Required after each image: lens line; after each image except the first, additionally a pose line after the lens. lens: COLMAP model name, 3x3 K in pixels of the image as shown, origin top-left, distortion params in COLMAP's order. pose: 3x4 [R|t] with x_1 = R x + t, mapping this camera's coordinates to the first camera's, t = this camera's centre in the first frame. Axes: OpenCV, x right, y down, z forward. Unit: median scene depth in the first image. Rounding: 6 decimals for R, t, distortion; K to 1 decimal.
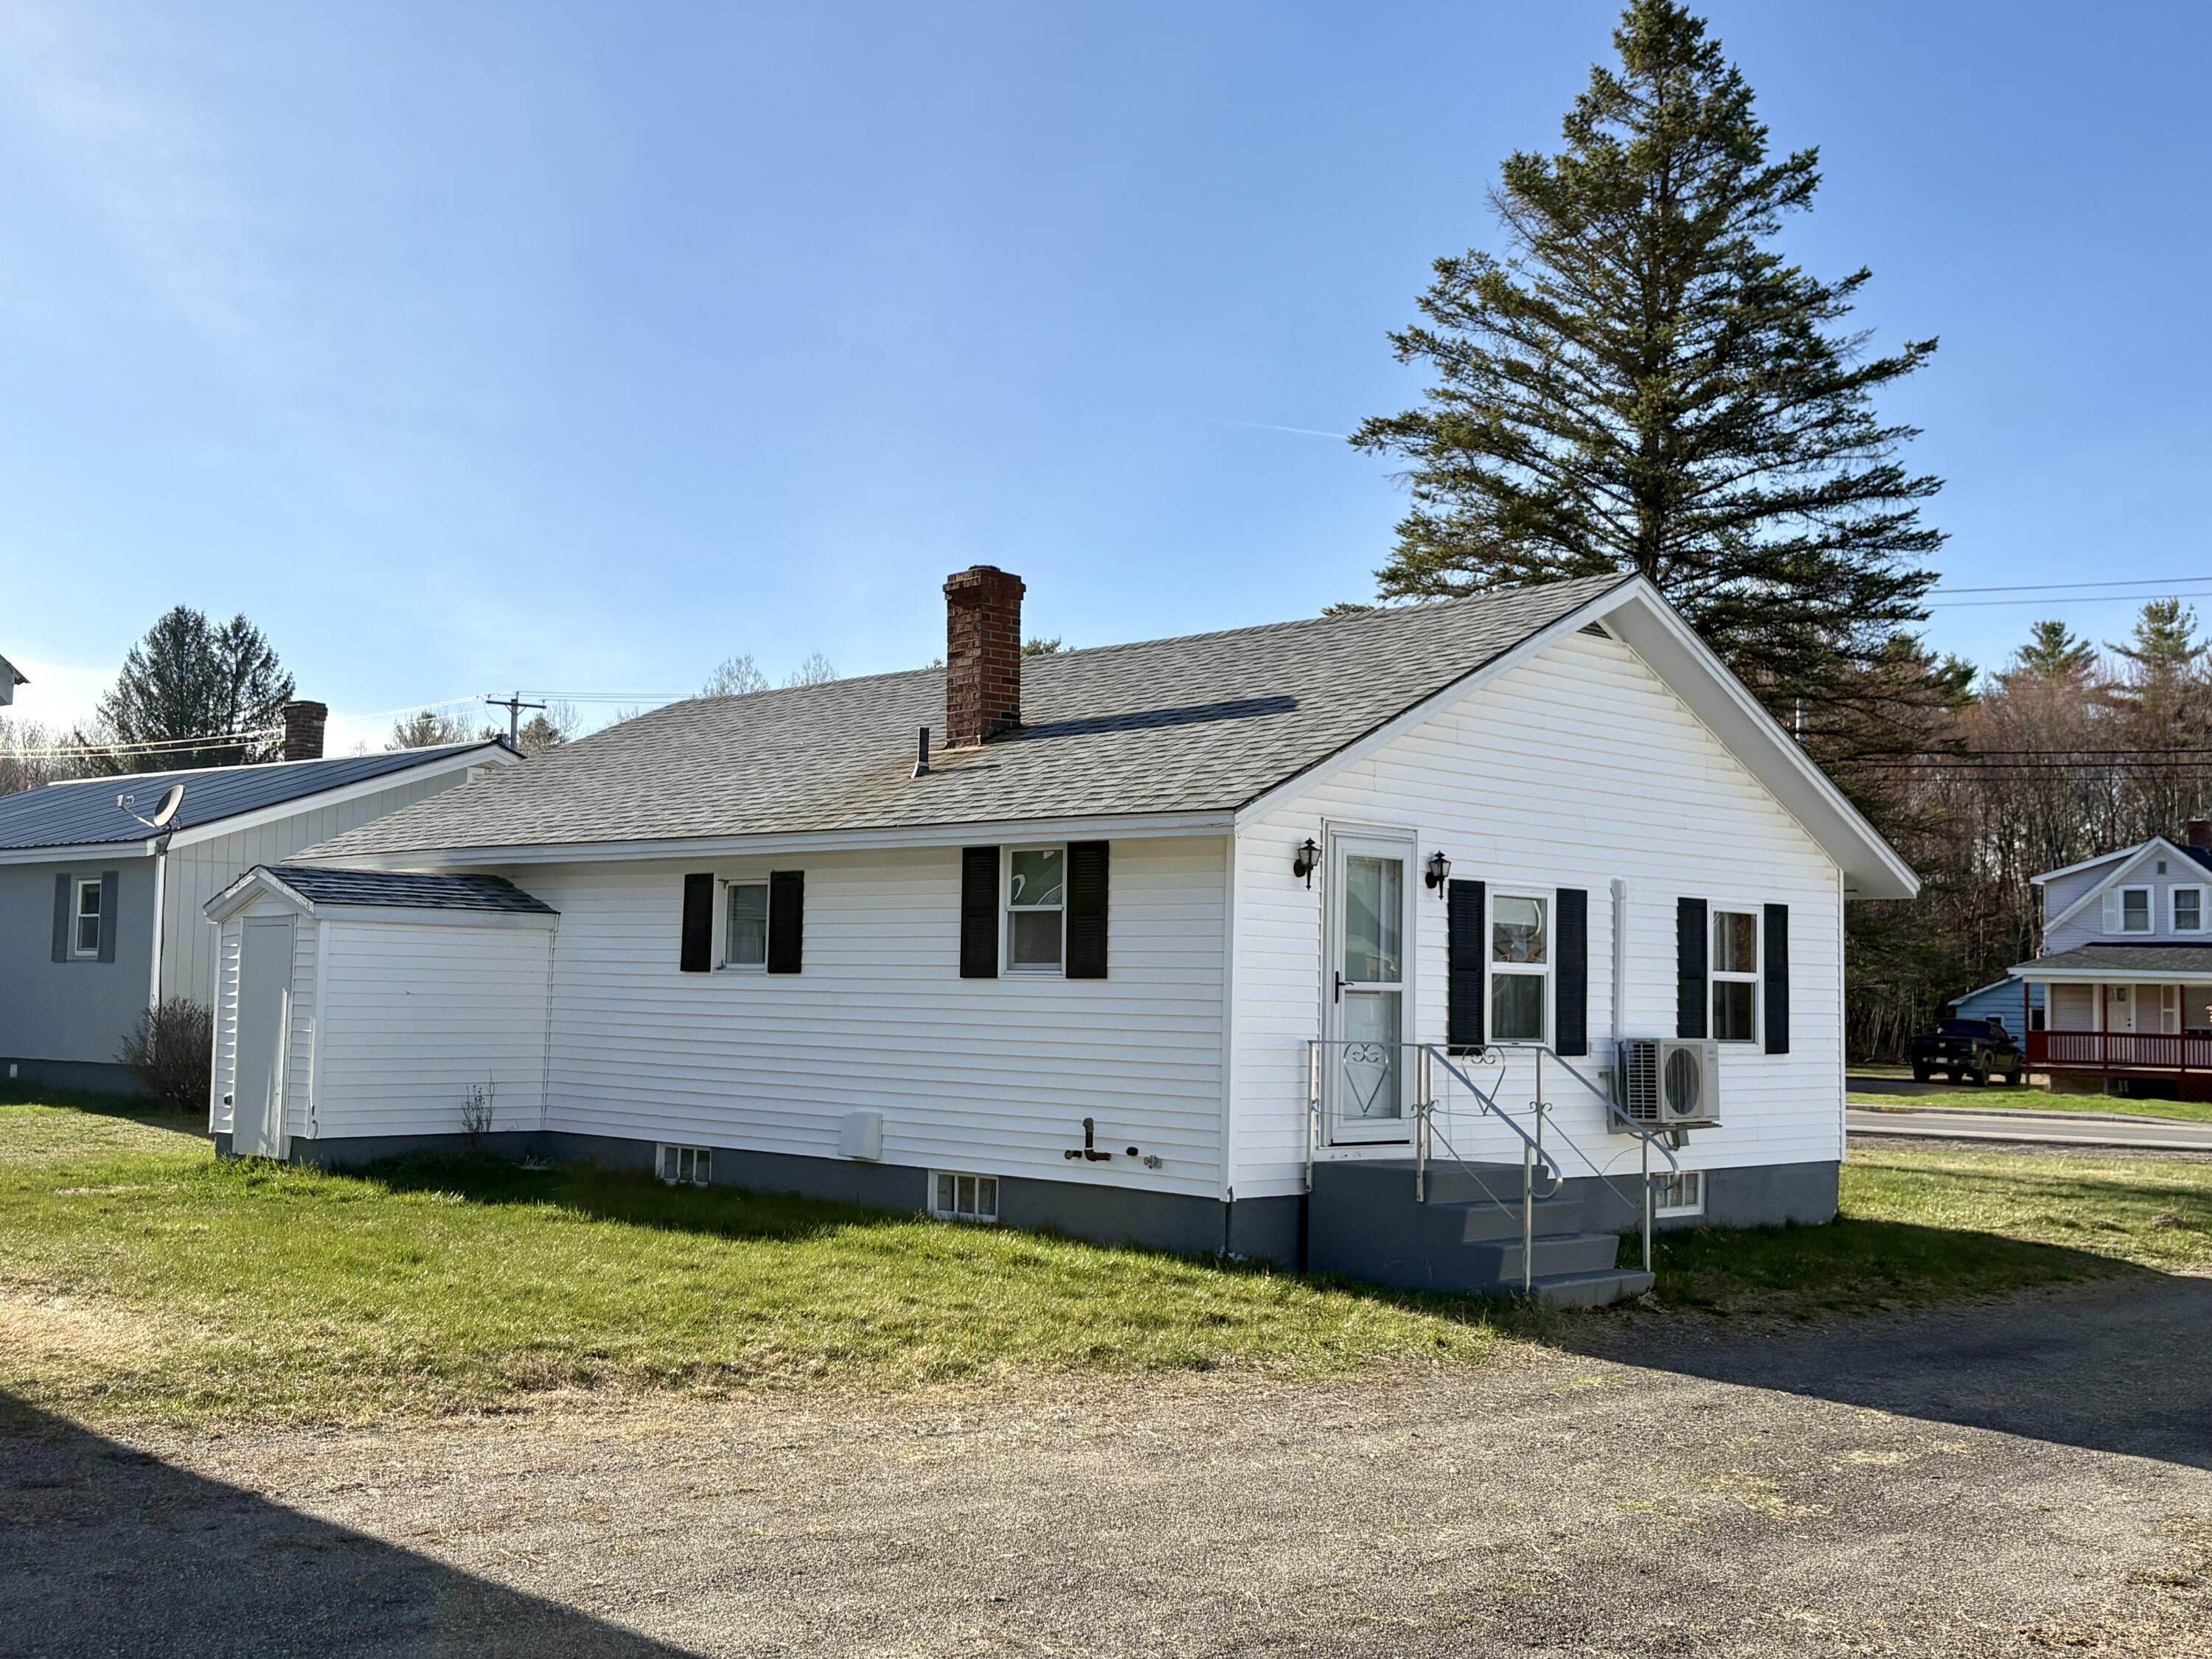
lens RADIAL K [[2389.5, 0, 1107.5], [0, 2389.5, 833.0], [0, 0, 1]] dist [-0.005632, 0.000000]
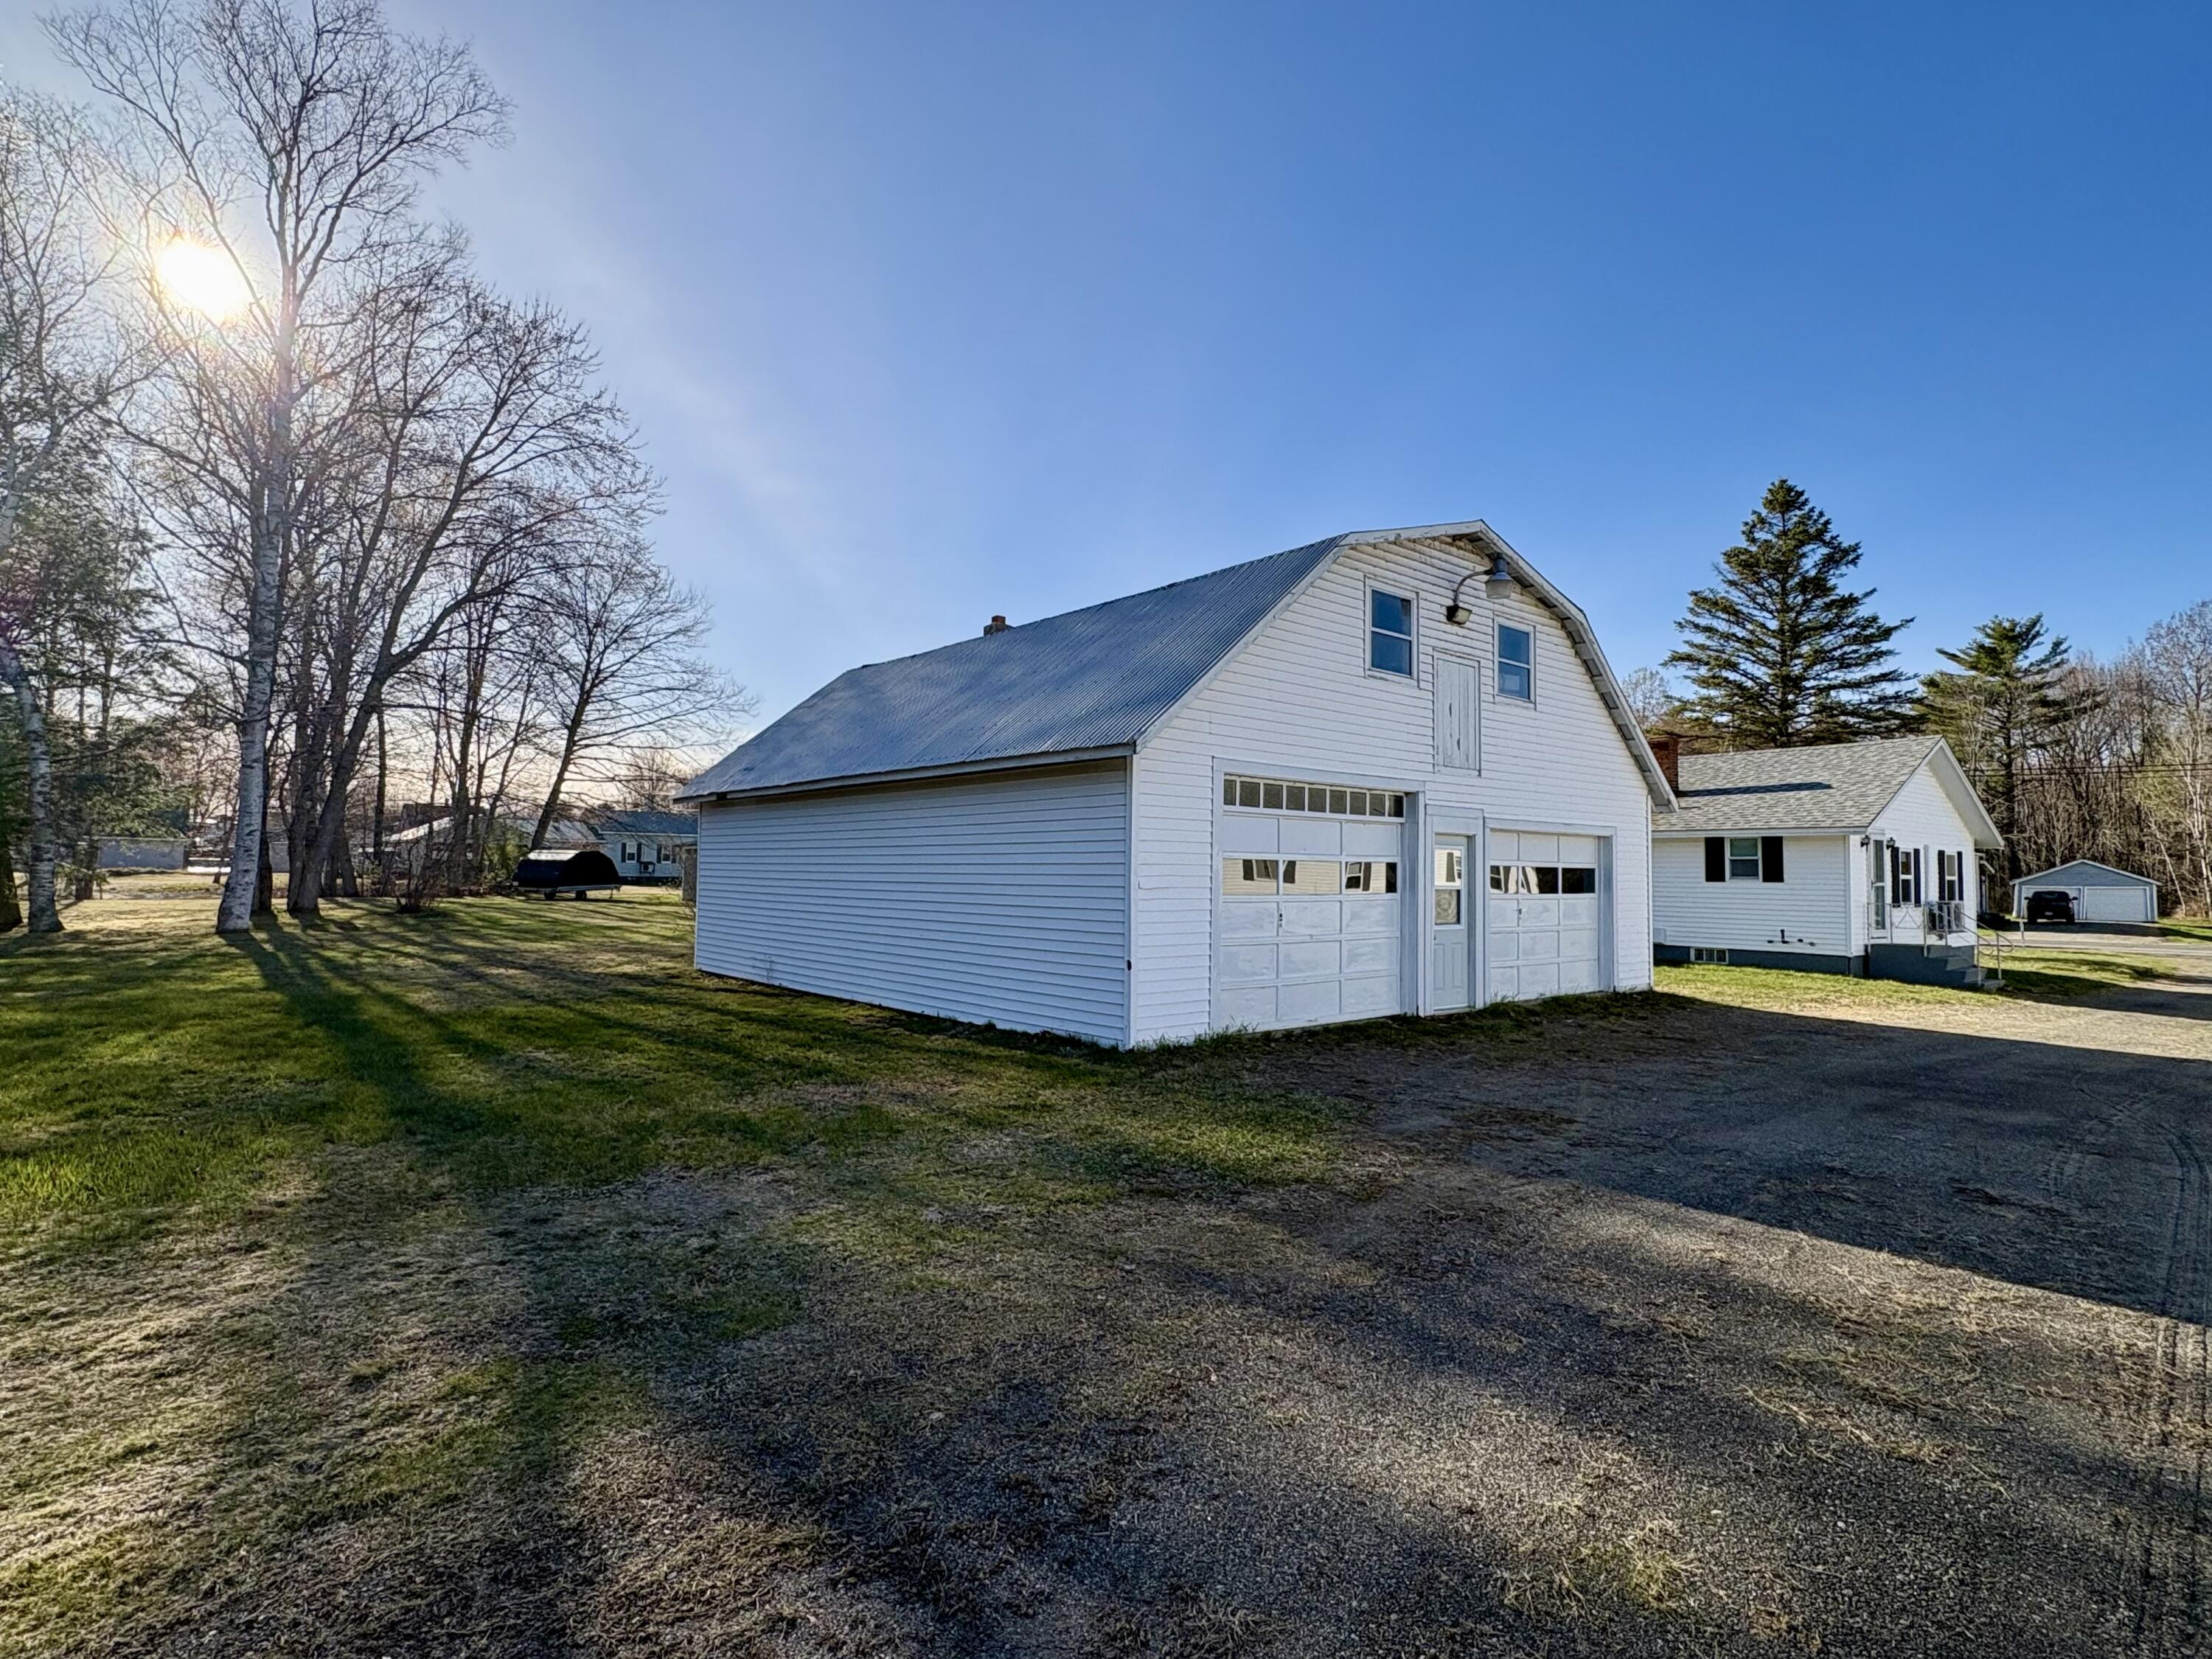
lens RADIAL K [[1106.1, 0, 1108.9], [0, 1106.1, 821.8], [0, 0, 1]] dist [0.001202, -0.001797]
pose [[0.993893, -0.013284, -0.109544, -0.584547], [0.015049, 0.999770, 0.015300, -0.040692], [0.109315, -0.016855, 0.993864, -0.385345]]
